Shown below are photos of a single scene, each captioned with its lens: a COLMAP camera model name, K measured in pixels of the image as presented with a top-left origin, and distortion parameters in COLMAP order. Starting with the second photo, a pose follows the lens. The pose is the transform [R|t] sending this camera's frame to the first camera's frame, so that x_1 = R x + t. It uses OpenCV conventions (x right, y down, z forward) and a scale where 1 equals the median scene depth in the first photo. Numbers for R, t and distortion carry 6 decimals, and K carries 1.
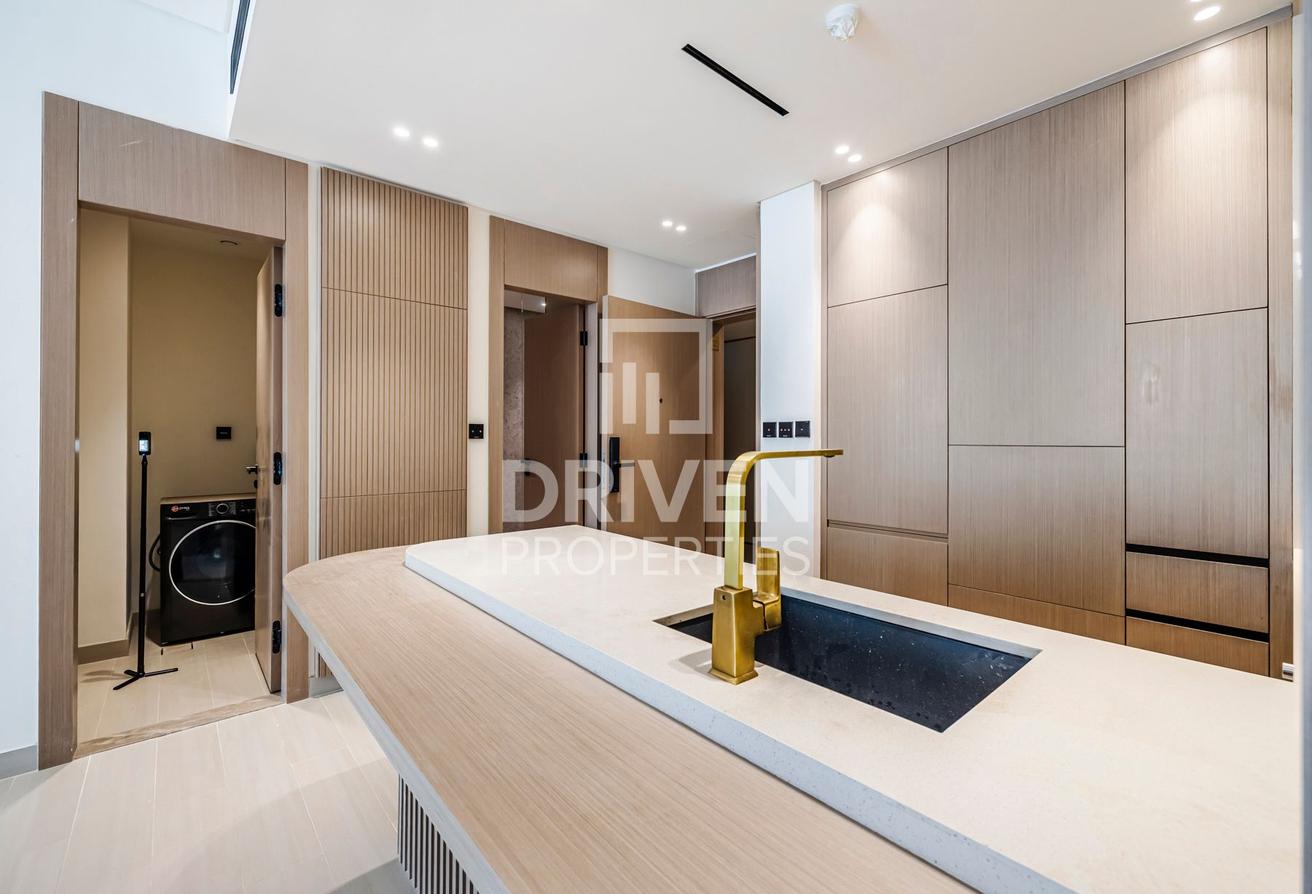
lens RADIAL K [[566.5, 0, 660.8], [0, 566.5, 437.8], [0, 0, 1]] dist [-0.000102, -0.000018]
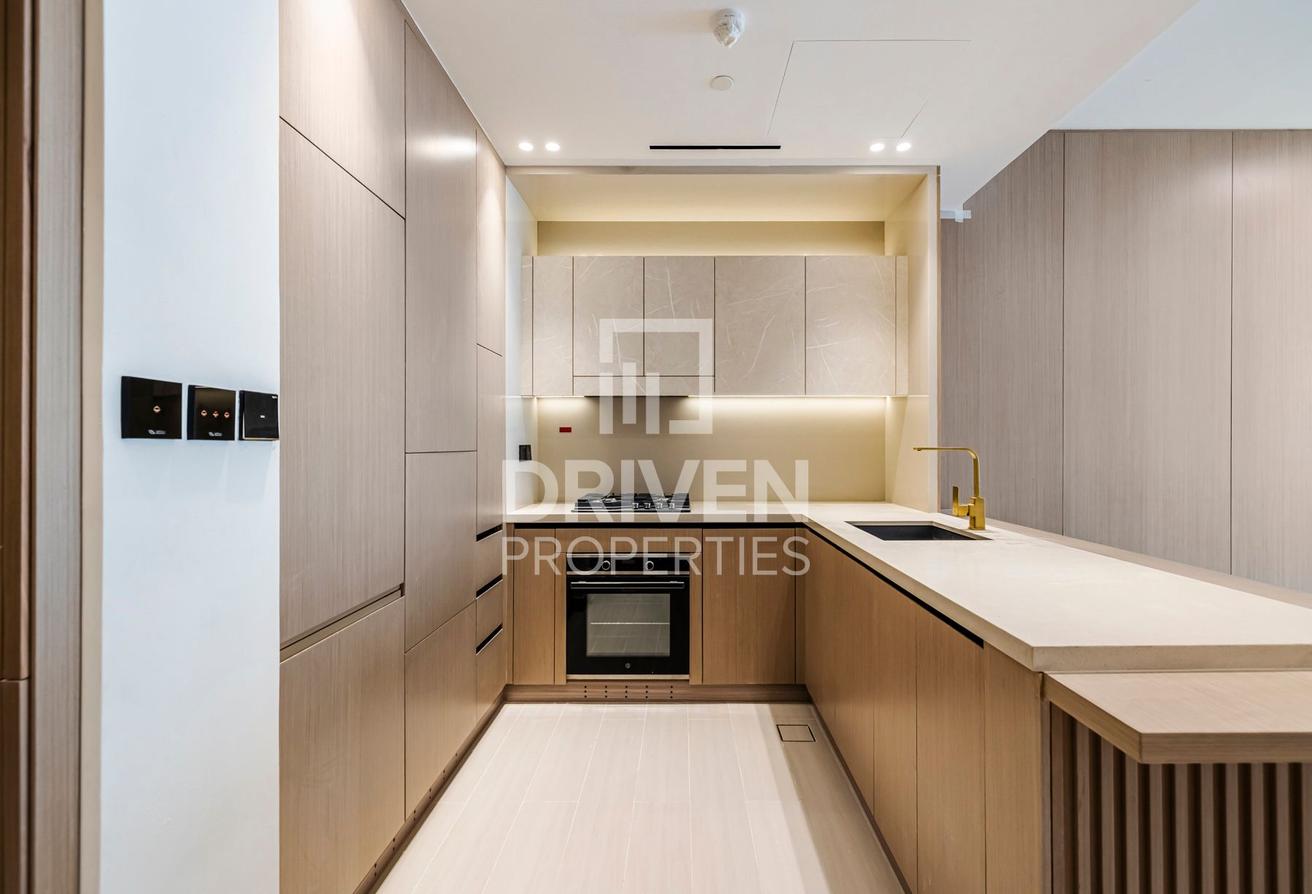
lens RADIAL K [[566.5, 0, 660.8], [0, 566.5, 437.8], [0, 0, 1]] dist [-0.000102, -0.000018]
pose [[-0.730086, 0.005760, 0.683331, -0.149344], [0.000163, 0.999966, -0.008255, 0.000668], [-0.683355, -0.005915, -0.730062, 1.047484]]
